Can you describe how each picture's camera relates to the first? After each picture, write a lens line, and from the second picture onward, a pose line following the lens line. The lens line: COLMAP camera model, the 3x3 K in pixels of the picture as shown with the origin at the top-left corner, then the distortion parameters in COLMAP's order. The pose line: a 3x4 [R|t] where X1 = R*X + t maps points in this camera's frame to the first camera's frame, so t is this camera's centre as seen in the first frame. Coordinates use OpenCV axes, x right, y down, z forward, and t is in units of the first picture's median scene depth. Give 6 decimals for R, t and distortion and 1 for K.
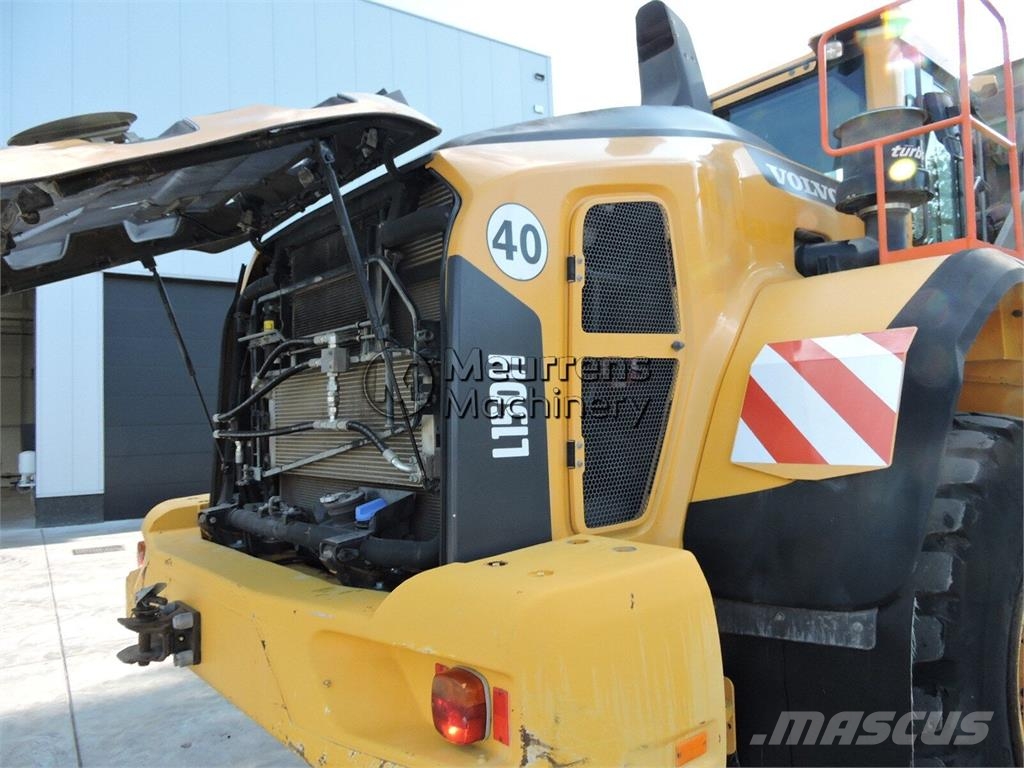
lens RADIAL K [[733.2, 0, 512.9], [0, 733.2, 383.8], [0, 0, 1]] dist [0.002623, -0.001379]
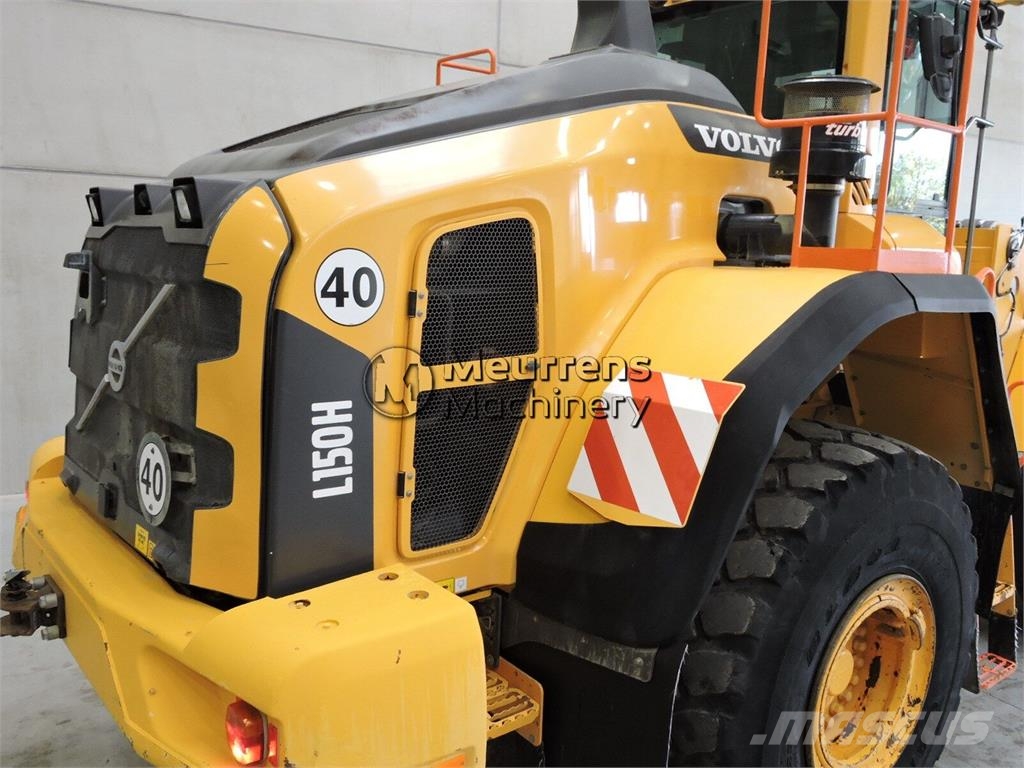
lens RADIAL K [[887.9, 0, 512.6], [0, 887.9, 382.6], [0, 0, 1]] dist [-0.009157, -0.005878]
pose [[0.997910, 0.063546, -0.011710, 0.251605], [-0.059776, 0.976695, 0.206140, -0.328270], [0.024537, -0.205009, 0.978452, -0.221347]]
